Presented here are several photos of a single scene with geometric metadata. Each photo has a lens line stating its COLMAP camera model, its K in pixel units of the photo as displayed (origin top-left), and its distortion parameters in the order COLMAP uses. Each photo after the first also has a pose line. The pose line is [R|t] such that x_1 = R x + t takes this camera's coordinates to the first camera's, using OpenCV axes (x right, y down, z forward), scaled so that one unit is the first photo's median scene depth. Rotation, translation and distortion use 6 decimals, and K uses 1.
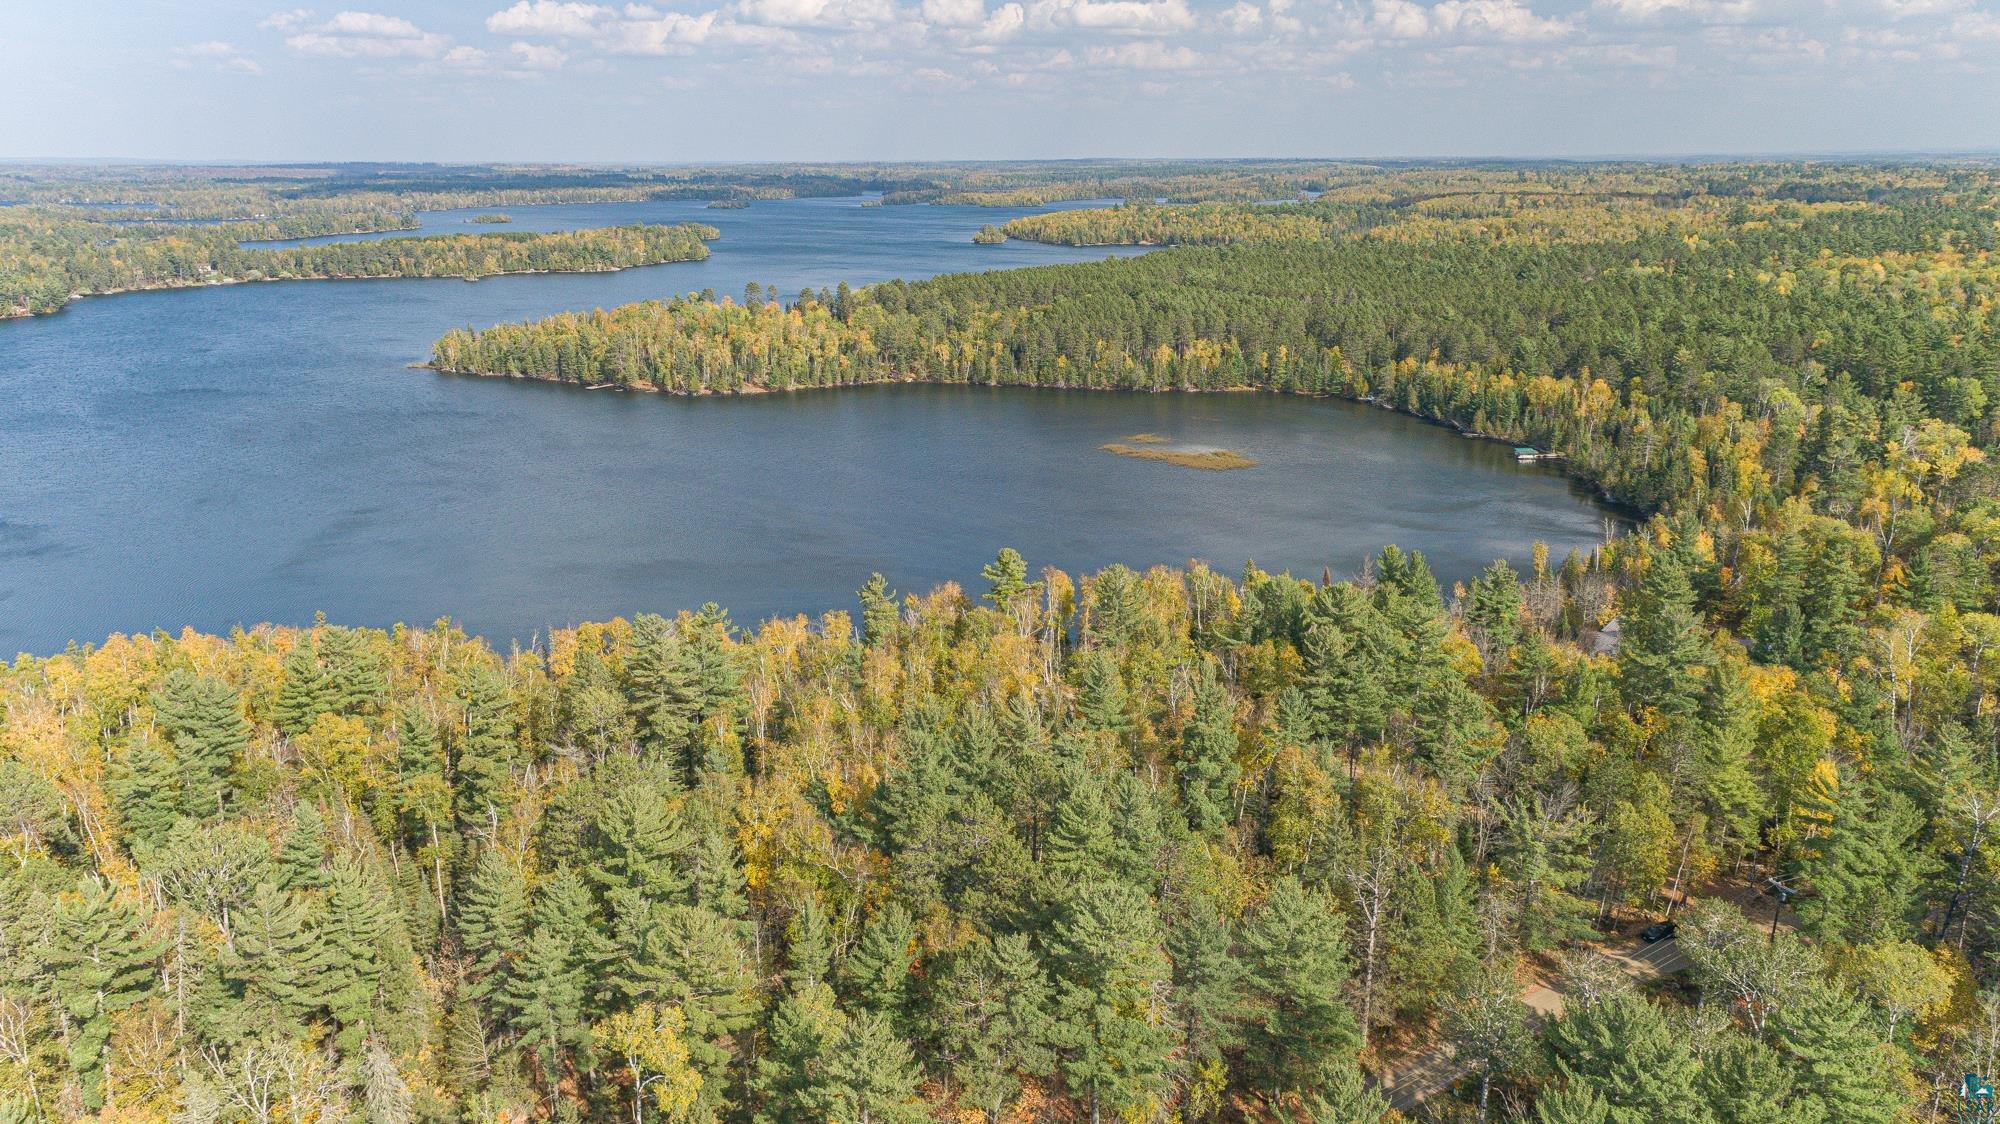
lens RADIAL K [[1350.4, 0, 1000.0], [0, 1350.4, 562.0], [0, 0, 1]] dist [0.003317, 0.029133]
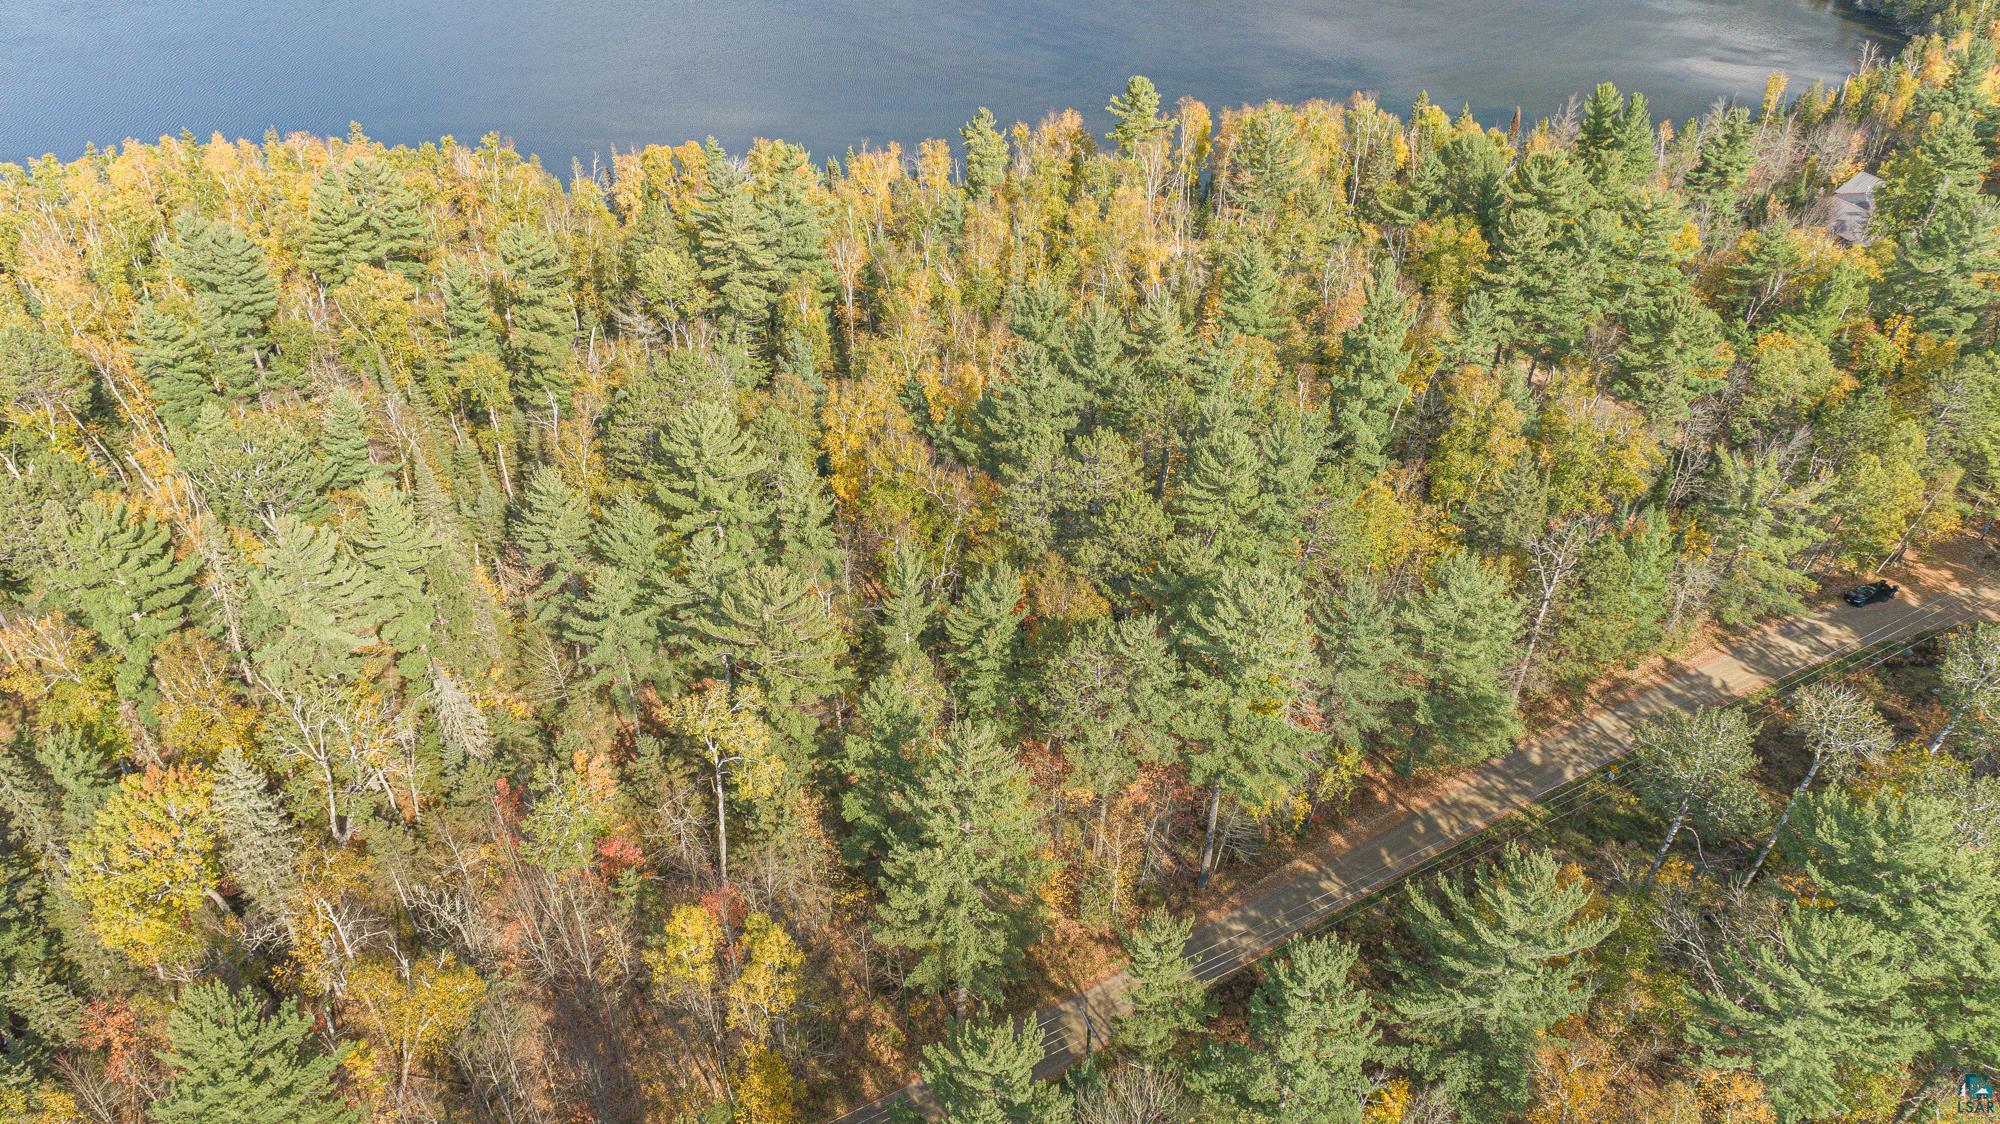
lens RADIAL K [[1350.4, 0, 1000.0], [0, 1350.4, 562.0], [0, 0, 1]] dist [0.003317, 0.029133]
pose [[0.996888, 0.055491, -0.055995, -0.022733], [-0.031118, 0.929605, 0.367242, -0.048628], [0.072432, -0.364357, 0.928438, 0.144855]]
